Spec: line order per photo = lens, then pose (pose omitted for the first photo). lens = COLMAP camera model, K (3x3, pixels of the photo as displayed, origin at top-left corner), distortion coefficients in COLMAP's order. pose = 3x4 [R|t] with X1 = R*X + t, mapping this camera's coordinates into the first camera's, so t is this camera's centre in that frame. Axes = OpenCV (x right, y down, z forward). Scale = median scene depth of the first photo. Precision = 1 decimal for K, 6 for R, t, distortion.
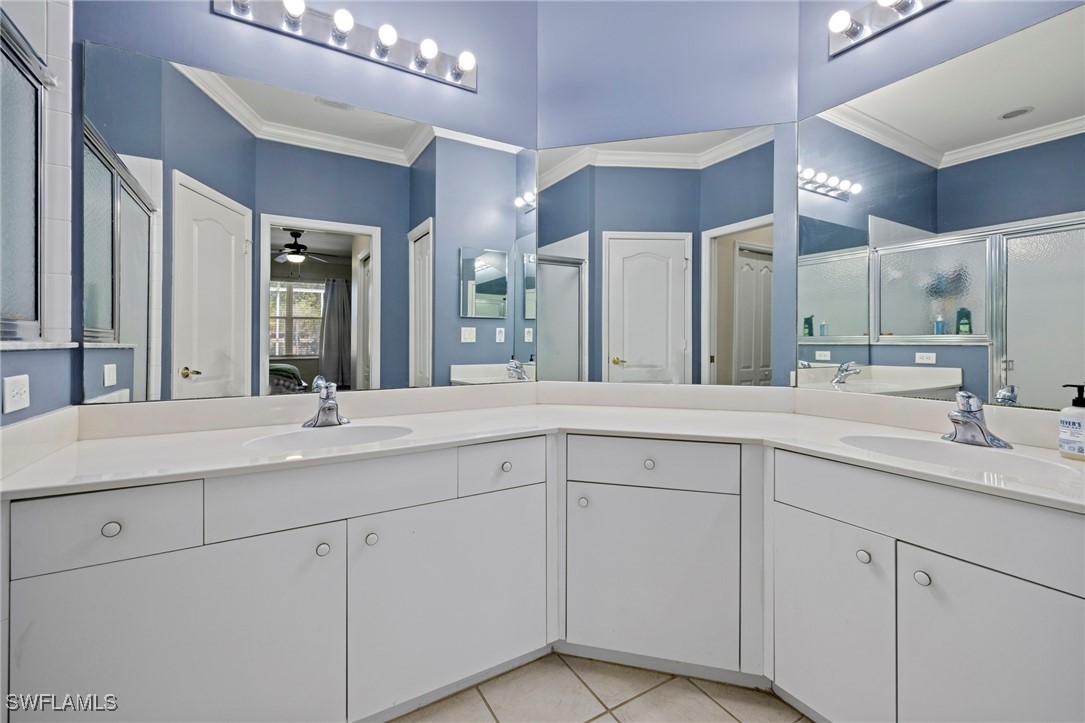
lens RADIAL K [[463.4, 0, 539.5], [0, 463.4, 340.6], [0, 0, 1]] dist [-0.000655, 0.000137]
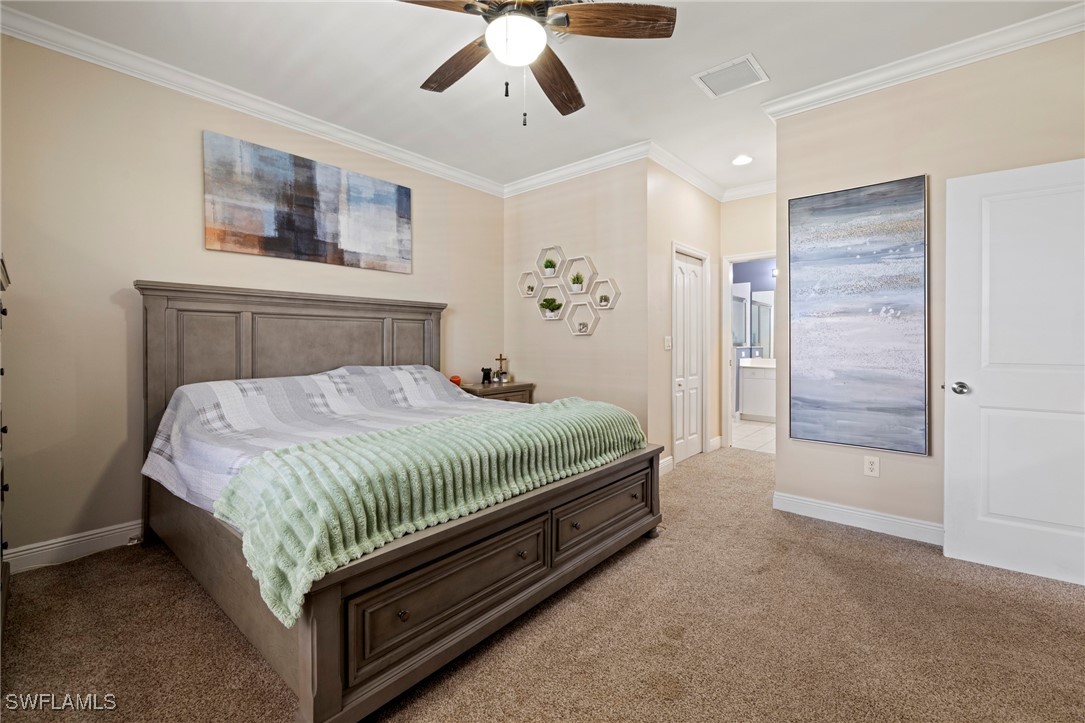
lens RADIAL K [[464.2, 0, 545.5], [0, 464.2, 338.7], [0, 0, 1]] dist [0.001237, 0.000217]
pose [[0.324120, -0.000211, -0.946016, 2.792280], [0.003272, 0.999994, 0.000898, -0.084684], [0.946010, -0.003387, 0.324119, -2.522688]]
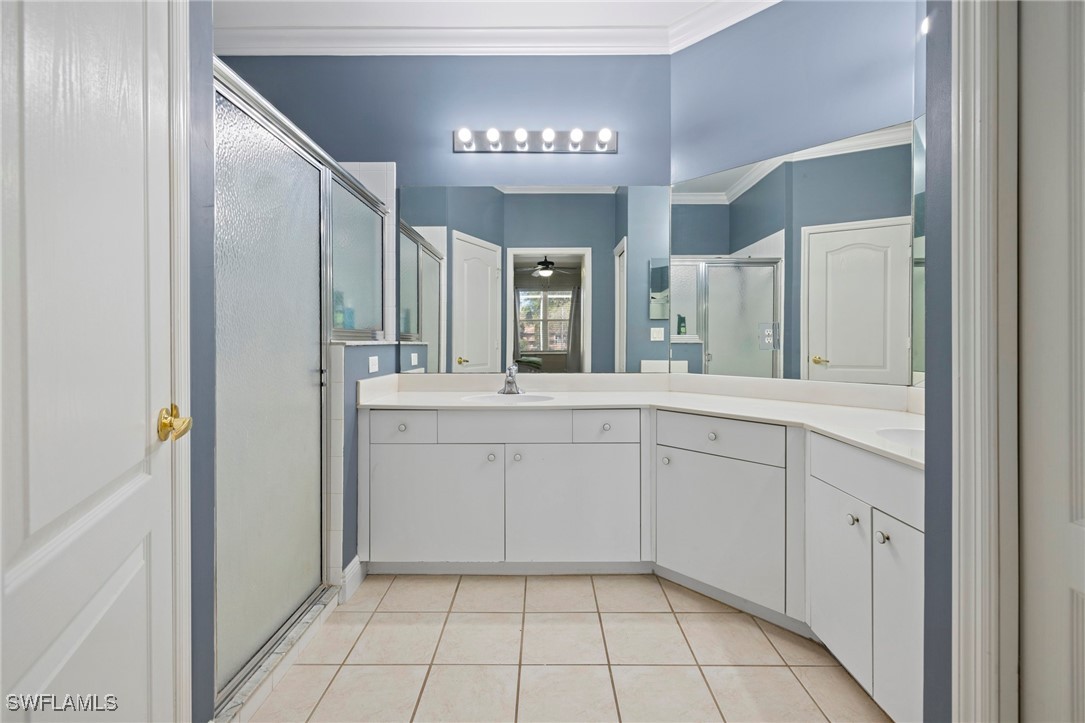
lens RADIAL K [[464.2, 0, 545.5], [0, 464.2, 338.7], [0, 0, 1]] dist [0.001237, 0.000217]
pose [[0.862731, -0.002173, -0.505659, 0.429546], [0.002128, 0.999998, -0.000666, -0.003767], [0.505659, -0.000502, 0.862733, -0.304497]]
